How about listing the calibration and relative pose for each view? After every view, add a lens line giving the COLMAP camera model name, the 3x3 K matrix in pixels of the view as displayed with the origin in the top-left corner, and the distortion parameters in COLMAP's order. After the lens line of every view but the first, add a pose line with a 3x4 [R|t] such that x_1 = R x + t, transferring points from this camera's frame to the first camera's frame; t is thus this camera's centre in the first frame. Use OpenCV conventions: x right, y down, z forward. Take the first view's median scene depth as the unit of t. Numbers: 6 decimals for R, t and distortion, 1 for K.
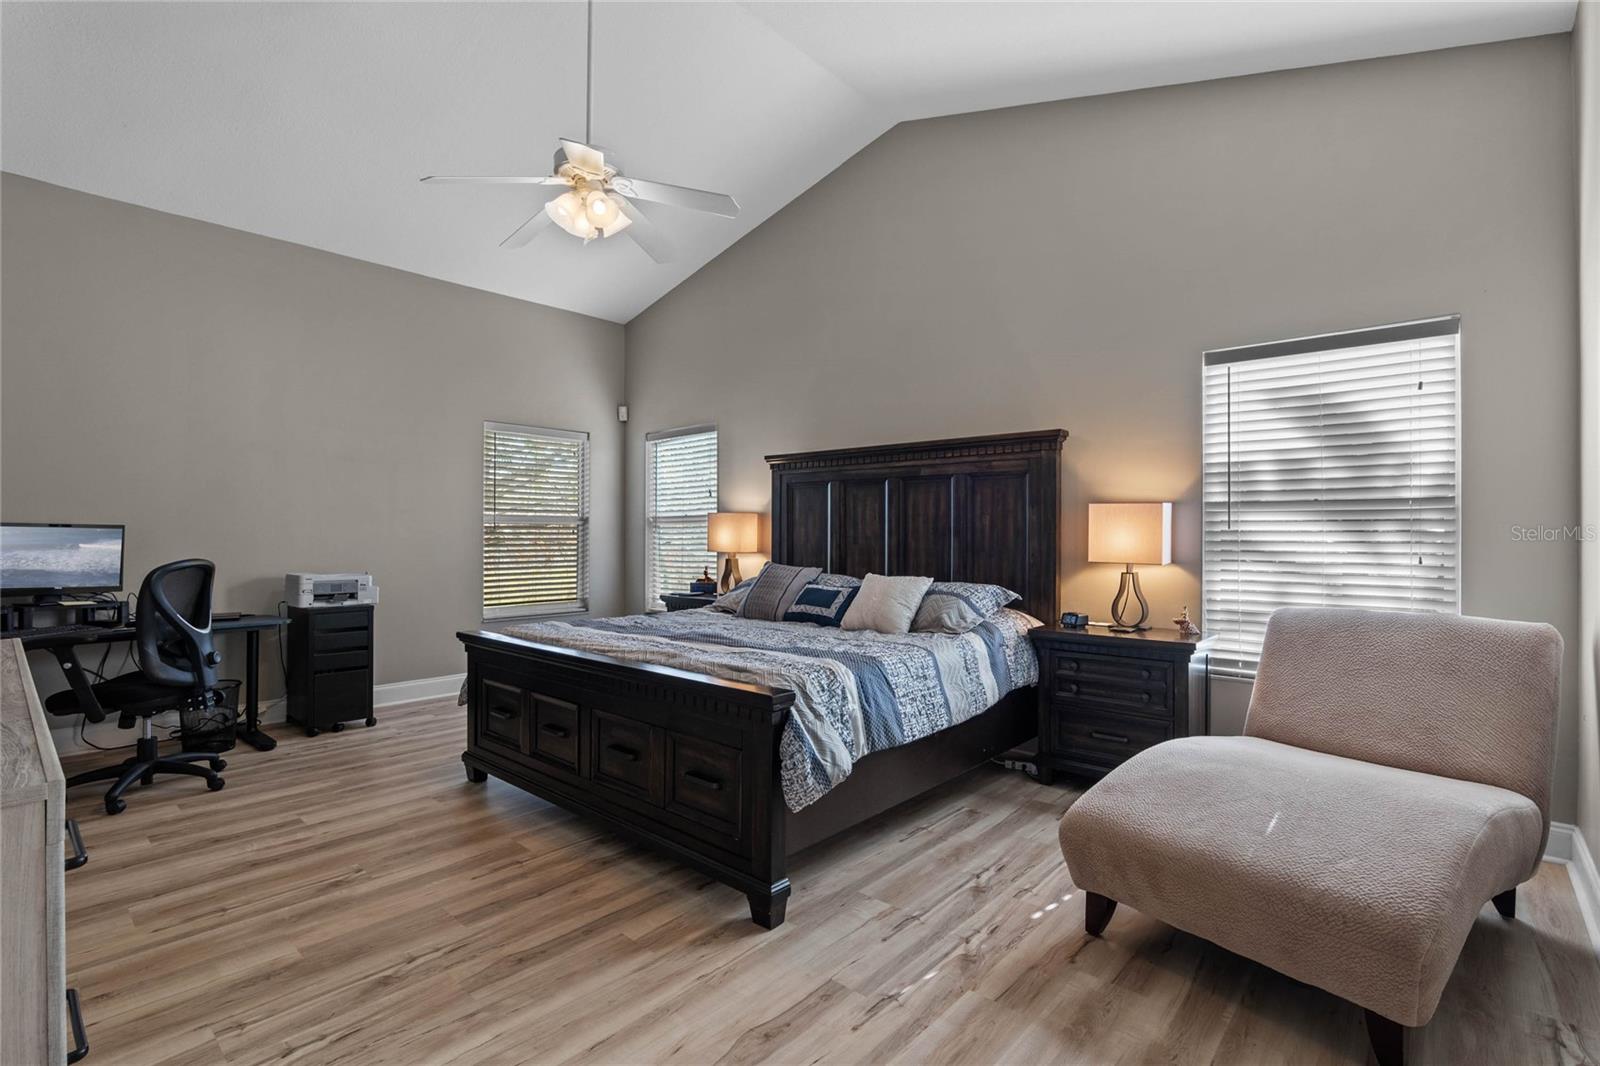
lens RADIAL K [[746.1, 0, 809.1], [0, 746.1, 531.2], [0, 0, 1]] dist [-0.018406, 0.001440]
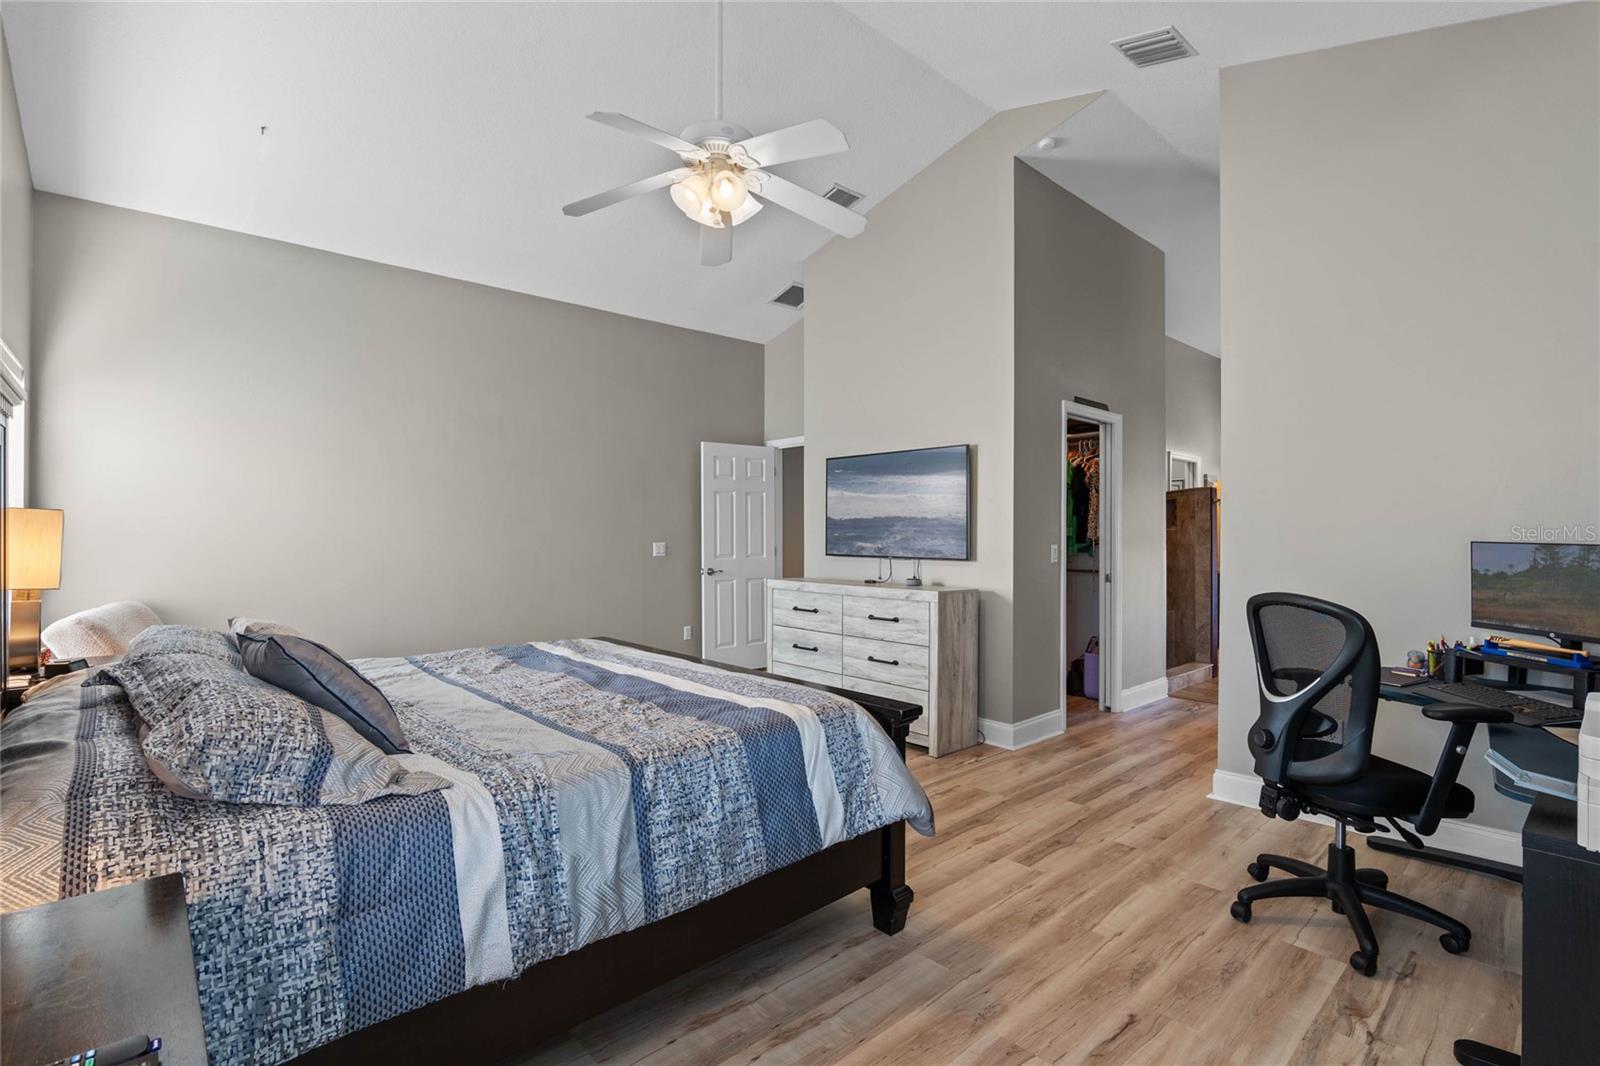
lens RADIAL K [[746.1, 0, 809.1], [0, 746.1, 531.2], [0, 0, 1]] dist [-0.018406, 0.001440]
pose [[-0.995158, -0.002778, 0.098245, -0.503554], [-0.003249, 0.999984, -0.004629, -0.013479], [-0.098231, -0.004926, -0.995151, 1.894321]]
